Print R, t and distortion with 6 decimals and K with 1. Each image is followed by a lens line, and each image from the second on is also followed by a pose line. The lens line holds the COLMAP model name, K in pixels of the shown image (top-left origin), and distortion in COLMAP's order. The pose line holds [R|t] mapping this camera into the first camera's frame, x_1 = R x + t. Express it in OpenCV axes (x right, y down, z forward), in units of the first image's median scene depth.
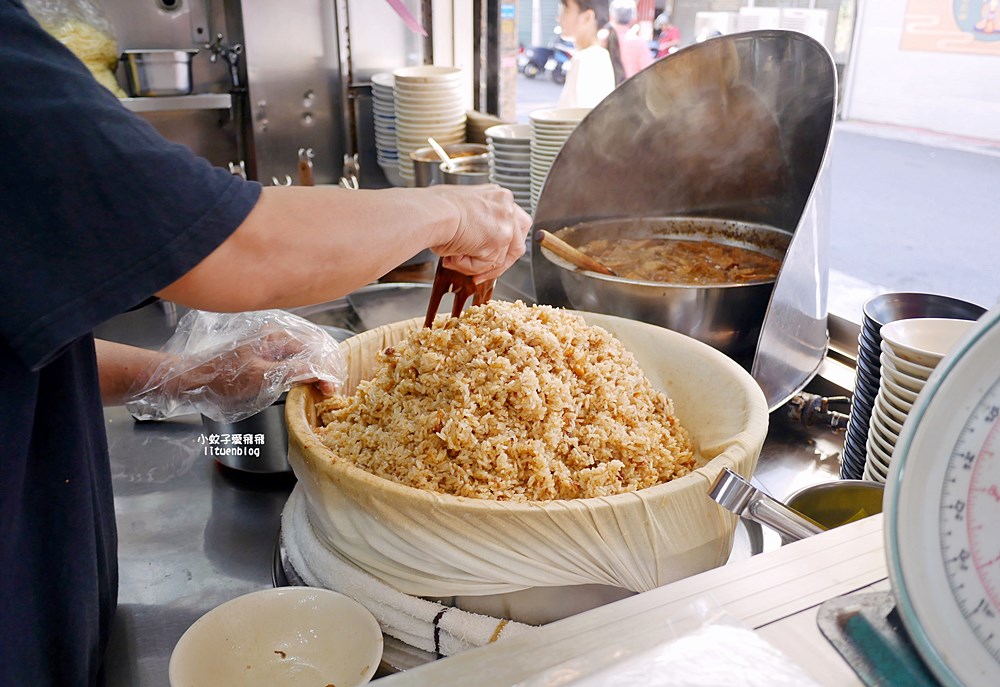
lens RADIAL K [[792.5, 0, 500.0], [0, 792.5, 343.5], [0, 0, 1]] dist [-0.060108, 0.002517]
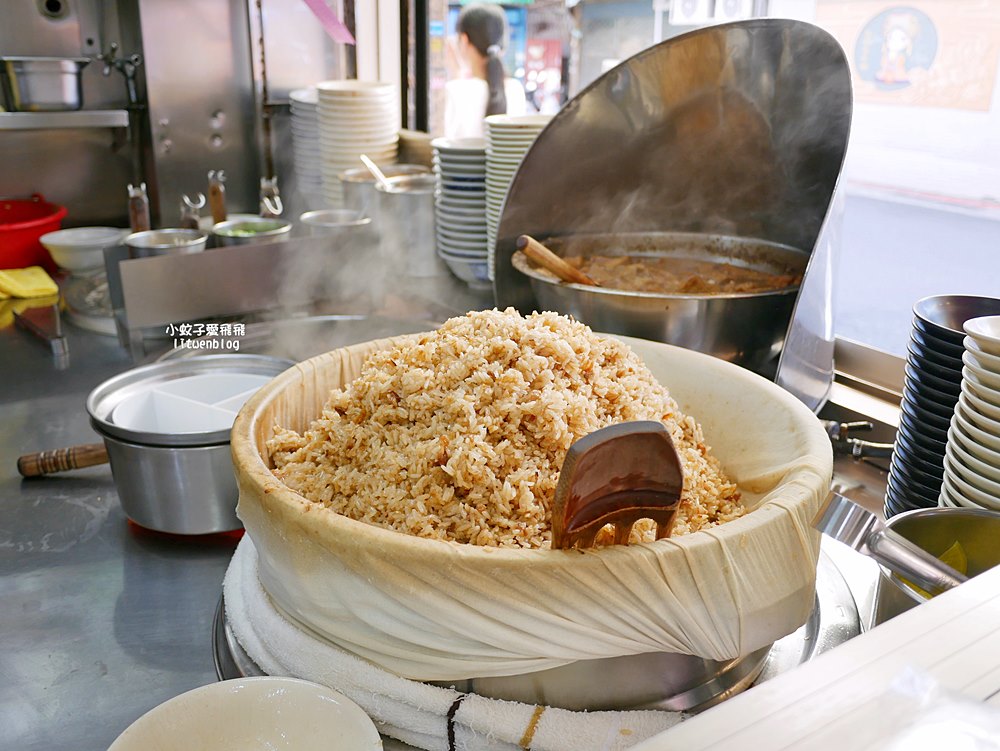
lens RADIAL K [[827.5, 0, 500.0], [0, 827.5, 375.5], [0, 0, 1]] dist [-0.050473, -0.003169]
pose [[0.994266, -0.021083, 0.104836, -0.076573], [0.023978, 0.999363, -0.026427, 0.034238], [-0.104212, 0.028789, 0.994138, 0.137869]]
